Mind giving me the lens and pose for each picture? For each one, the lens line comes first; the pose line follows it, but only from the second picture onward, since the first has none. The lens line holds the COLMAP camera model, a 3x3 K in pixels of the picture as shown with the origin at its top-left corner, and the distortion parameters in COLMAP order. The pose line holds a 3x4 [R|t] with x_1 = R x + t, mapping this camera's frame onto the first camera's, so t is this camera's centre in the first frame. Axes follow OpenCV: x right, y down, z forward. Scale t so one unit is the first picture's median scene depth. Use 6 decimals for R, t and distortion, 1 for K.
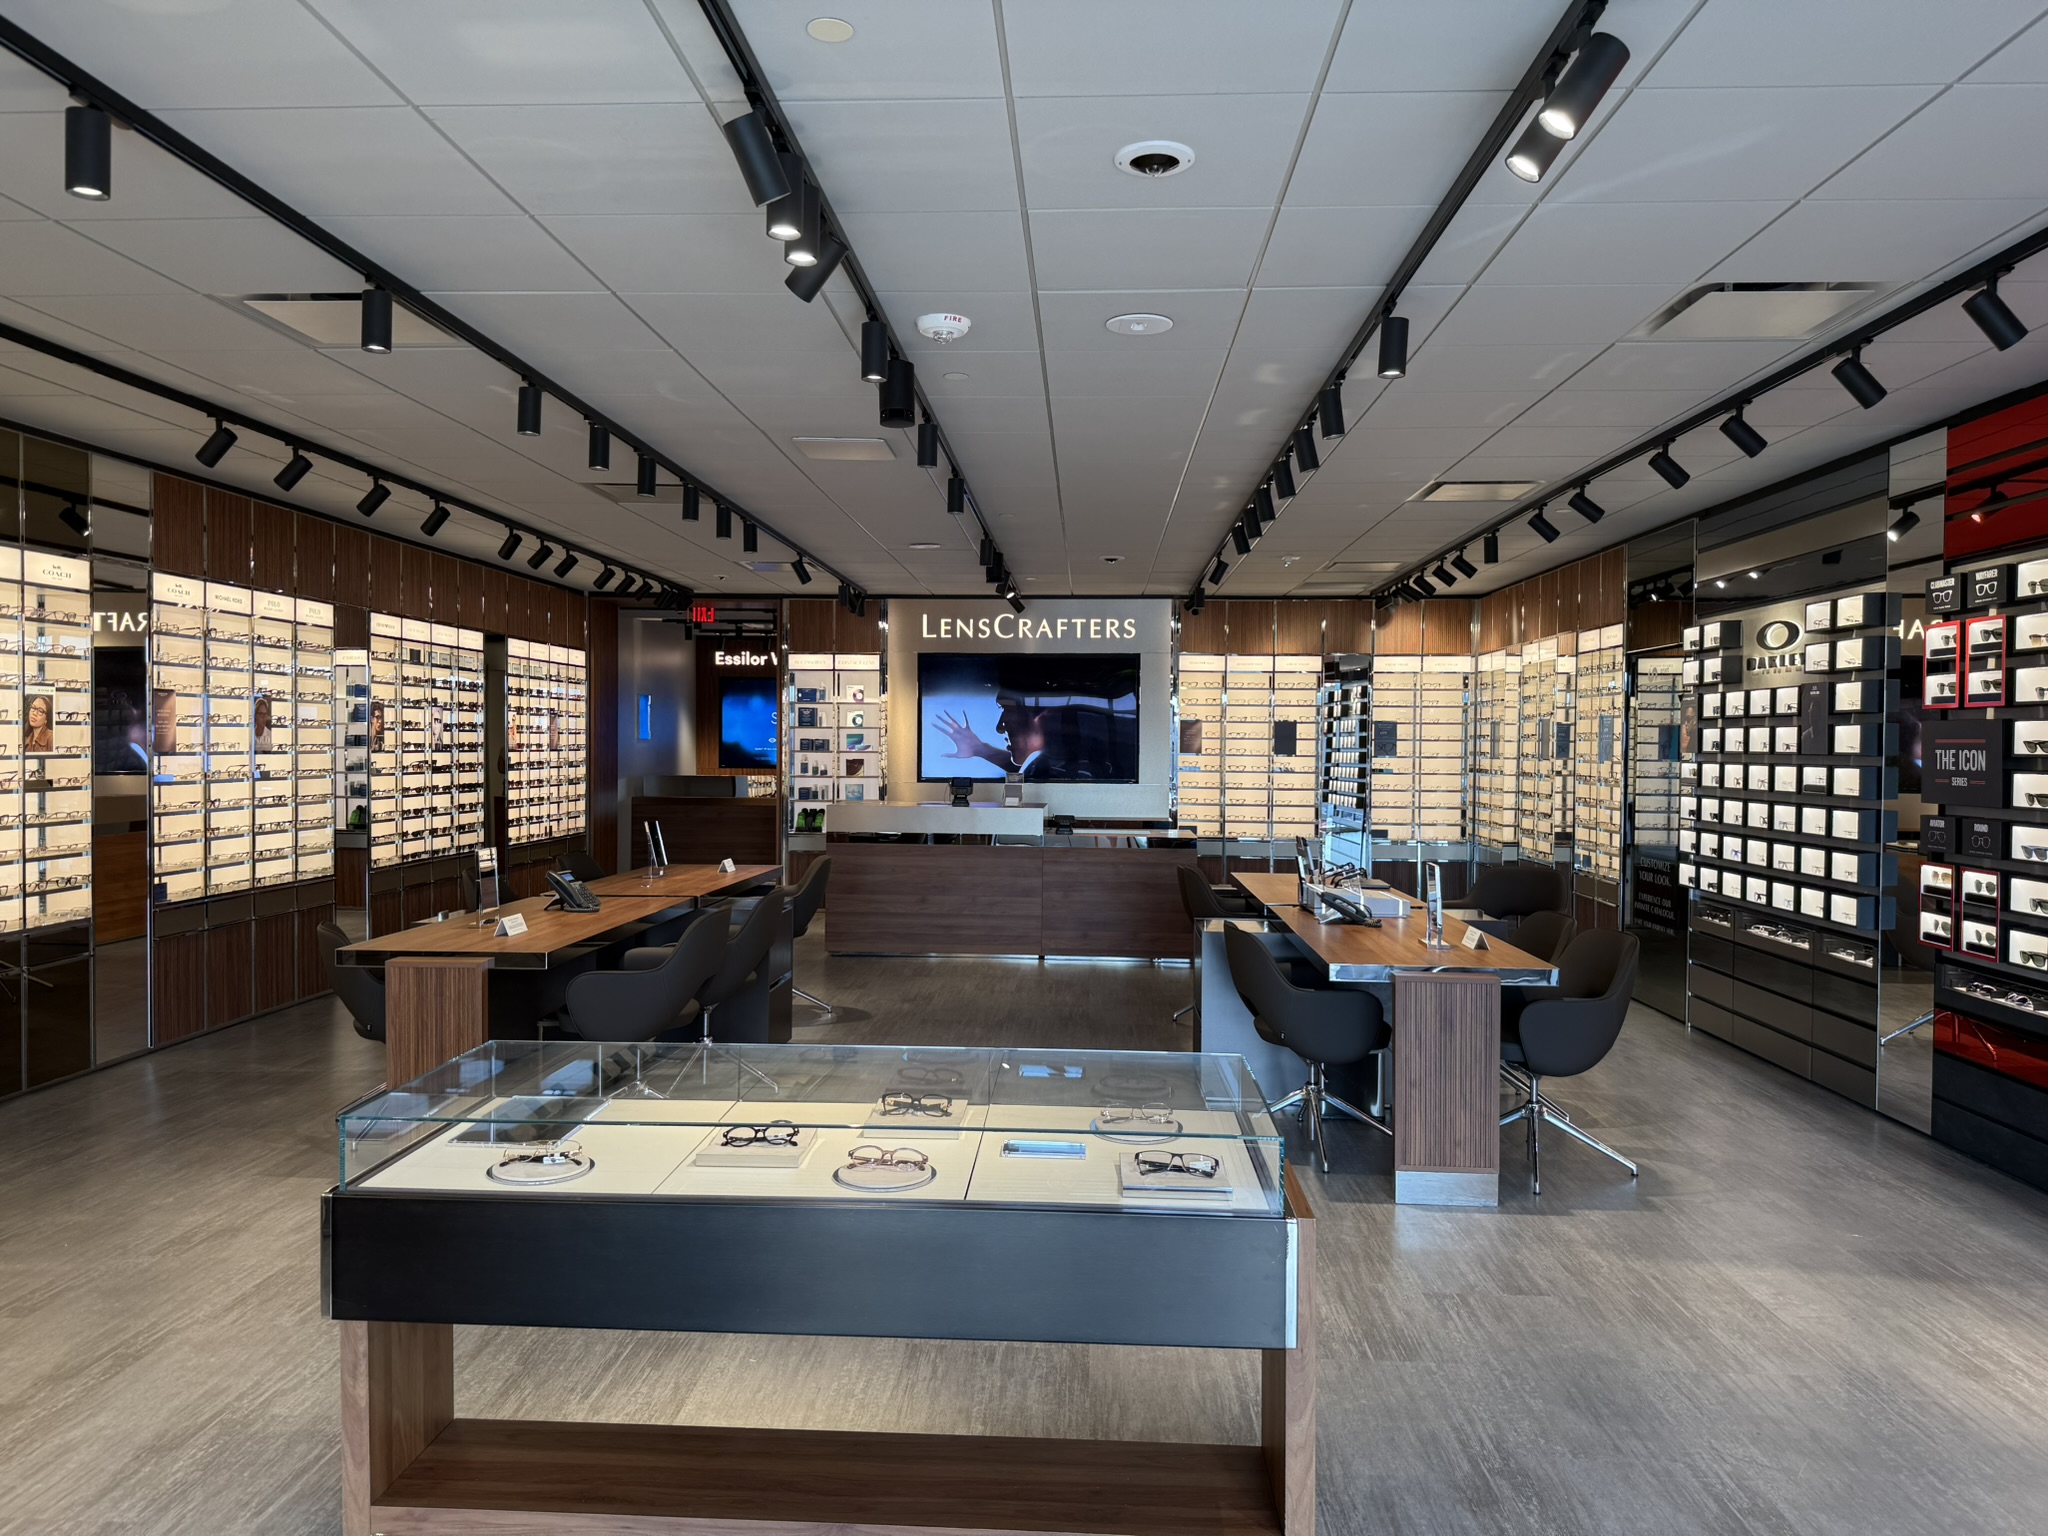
lens RADIAL K [[1475.8, 0, 1021.4], [0, 1475.8, 764.9], [0, 0, 1]] dist [0.020013, -0.000137]
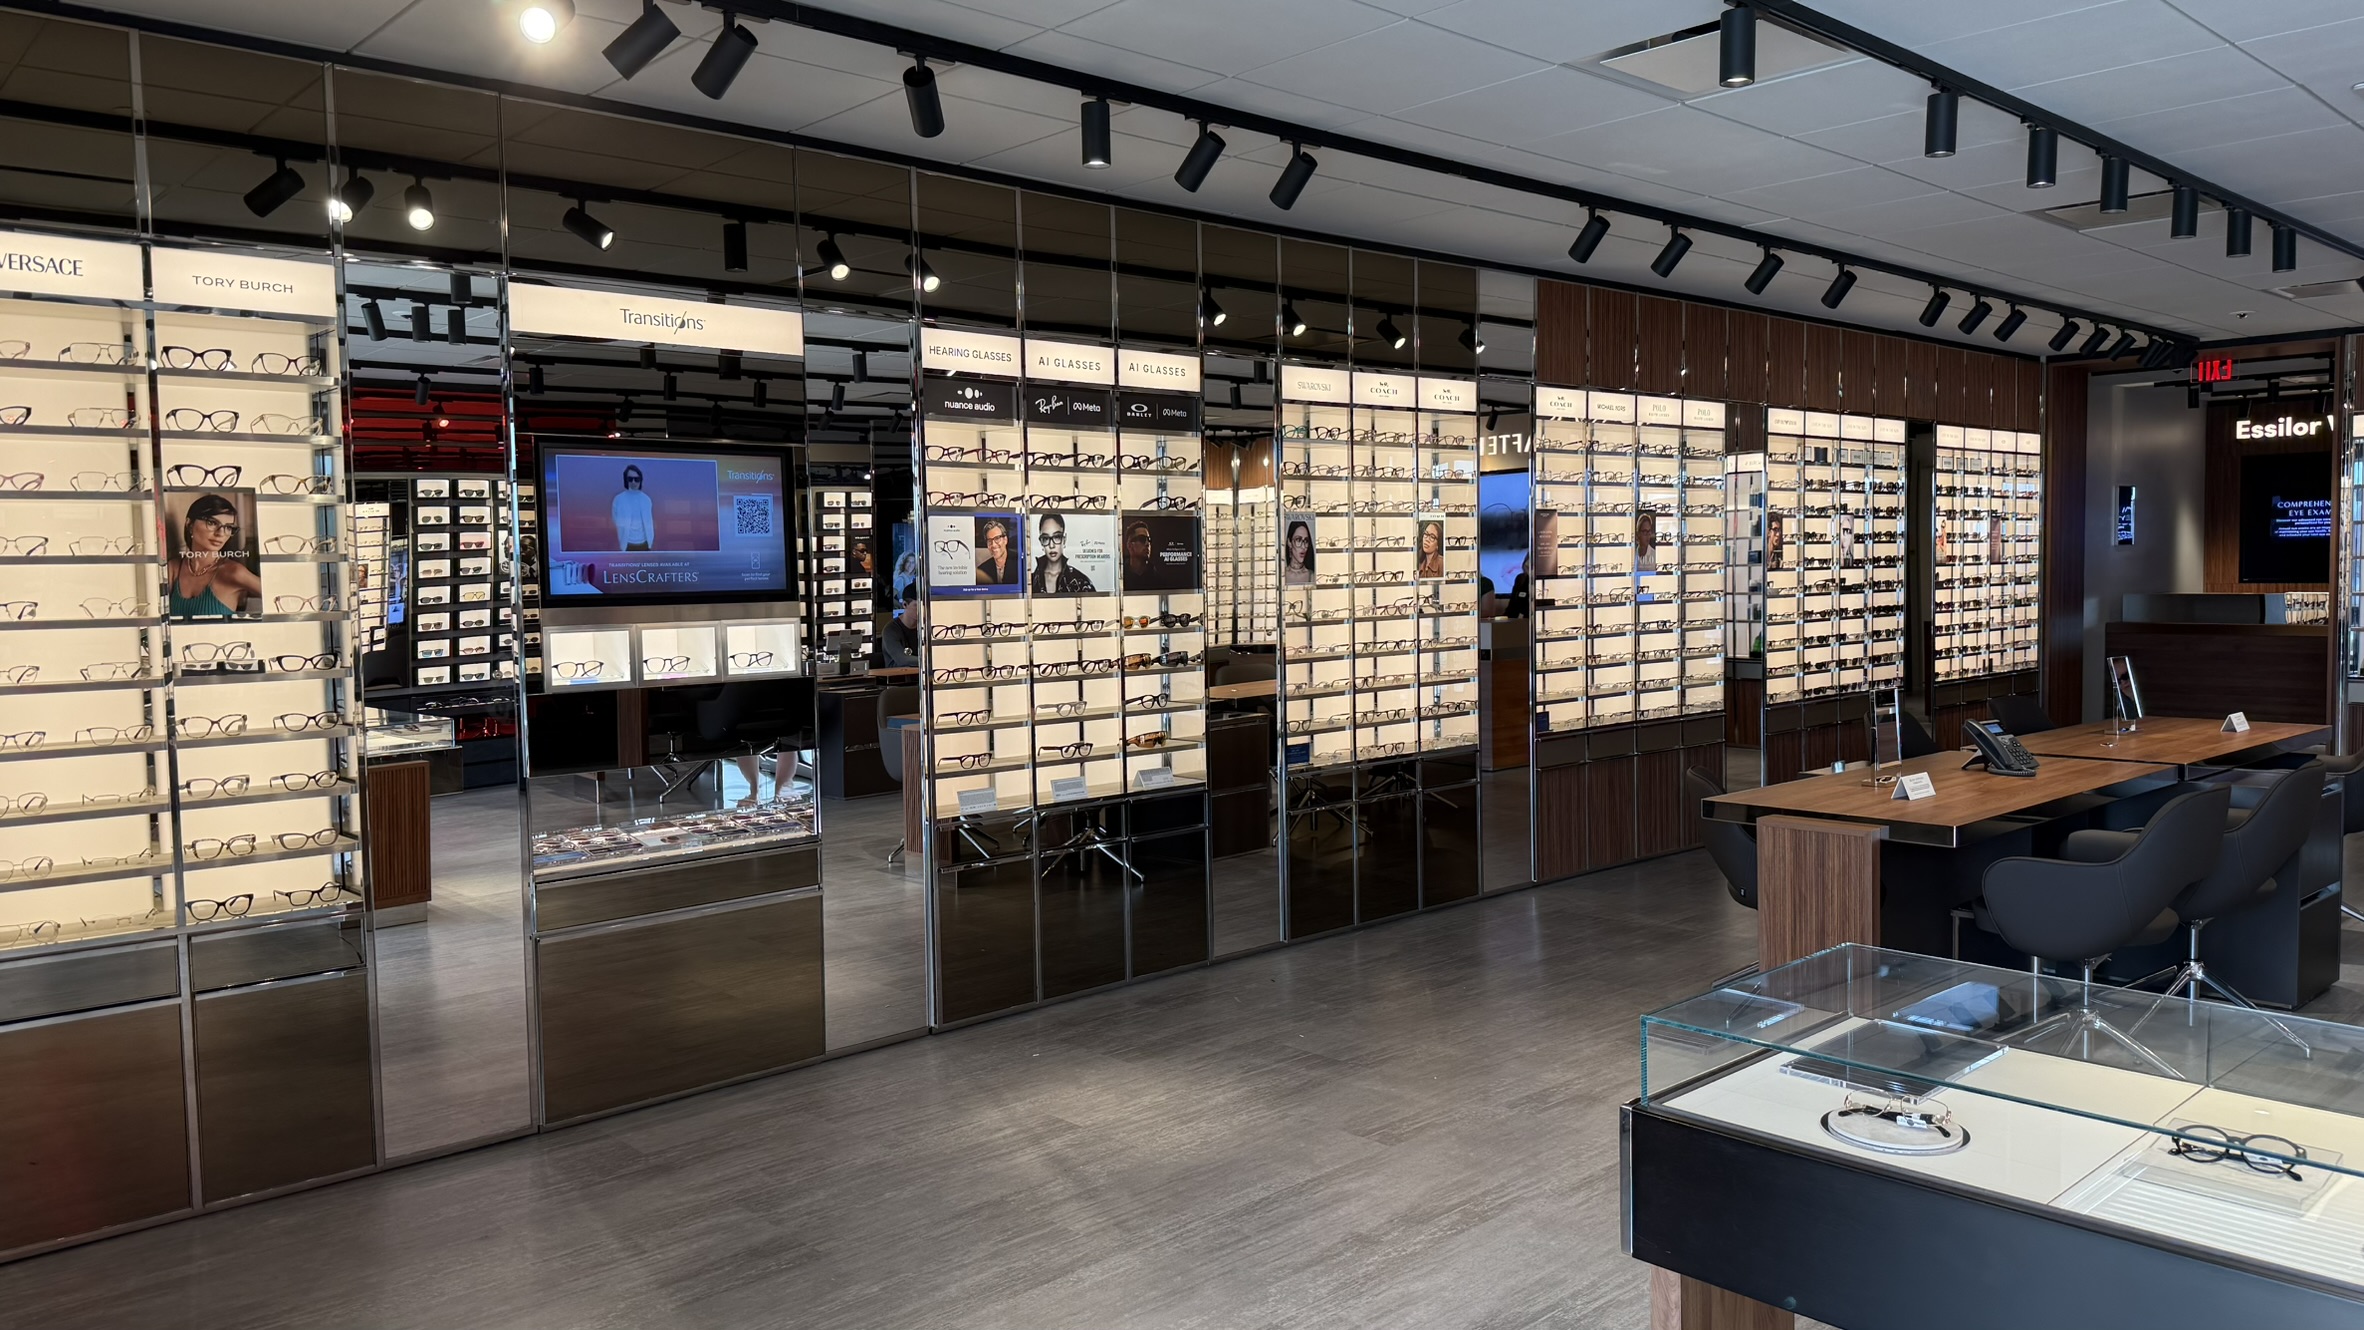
lens RADIAL K [[1685.9, 0, 1162.9], [0, 1685.9, 663.7], [0, 0, 1]] dist [0.088686, -0.106481]
pose [[0.718614, 0.020842, -0.695097, 0.004099], [0.012189, 0.999020, 0.042557, -0.002143], [0.695302, -0.039054, 0.717656, 0.106443]]
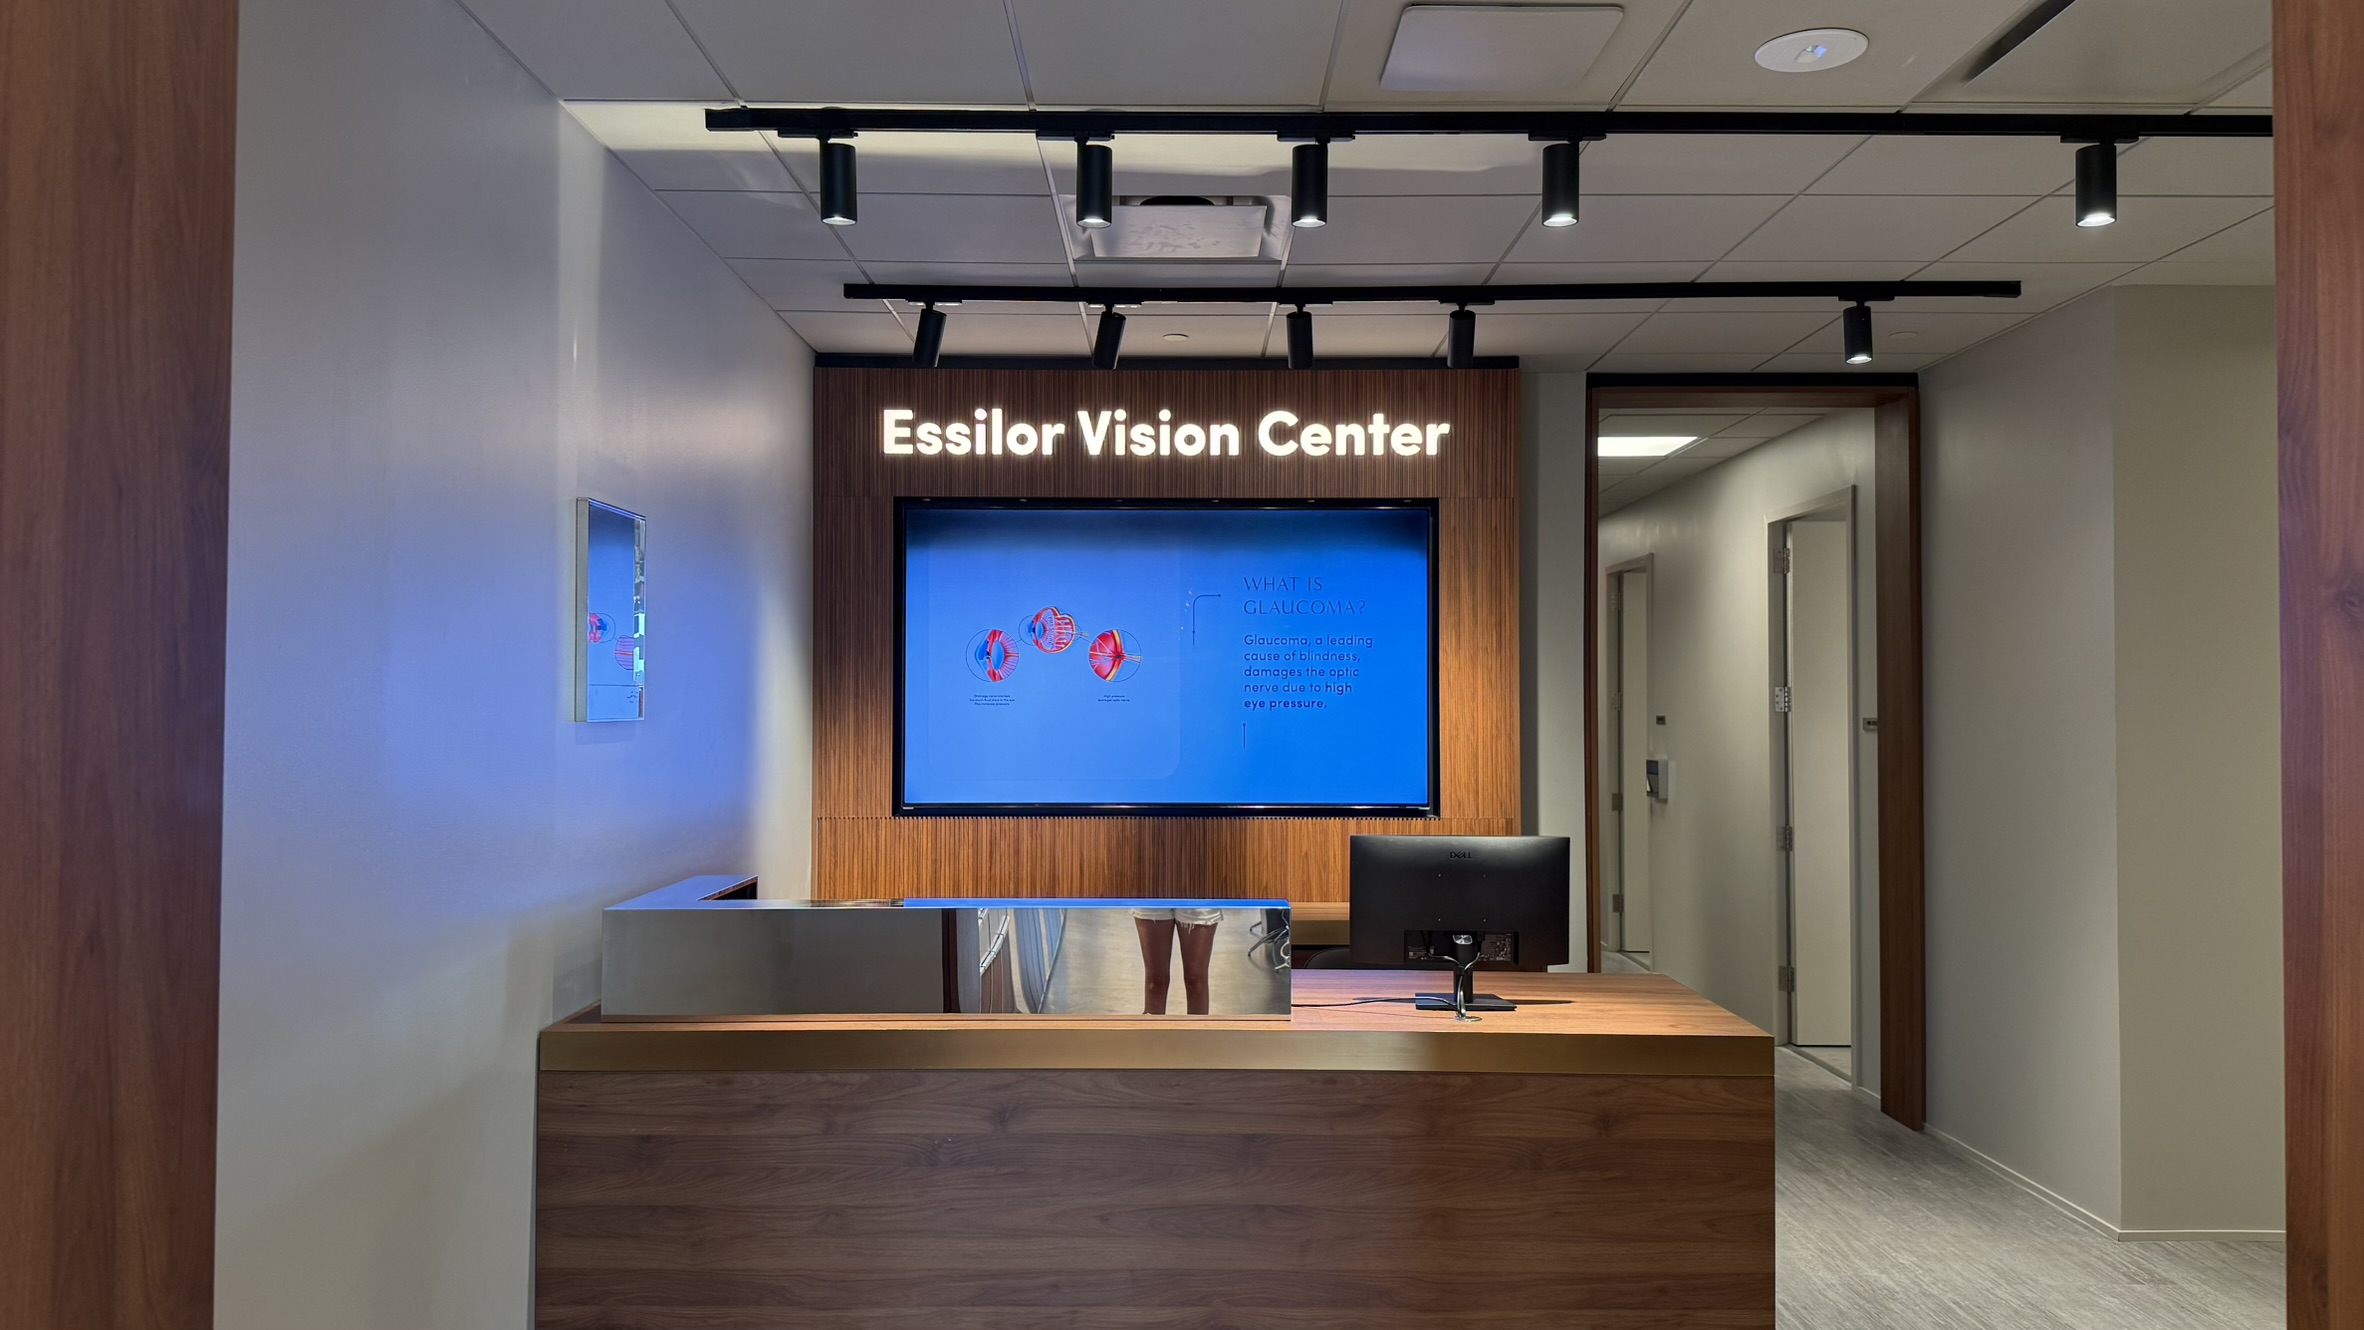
lens RADIAL K [[1685.9, 0, 1184.0], [0, 1685.9, 662.7], [0, 0, 1]] dist [0.088686, -0.106481]
pose [[0.999546, -0.004628, 0.029778, -0.560310], [0.005316, 0.999720, -0.023045, -0.067272], [-0.029663, 0.023193, 0.999291, 2.359410]]
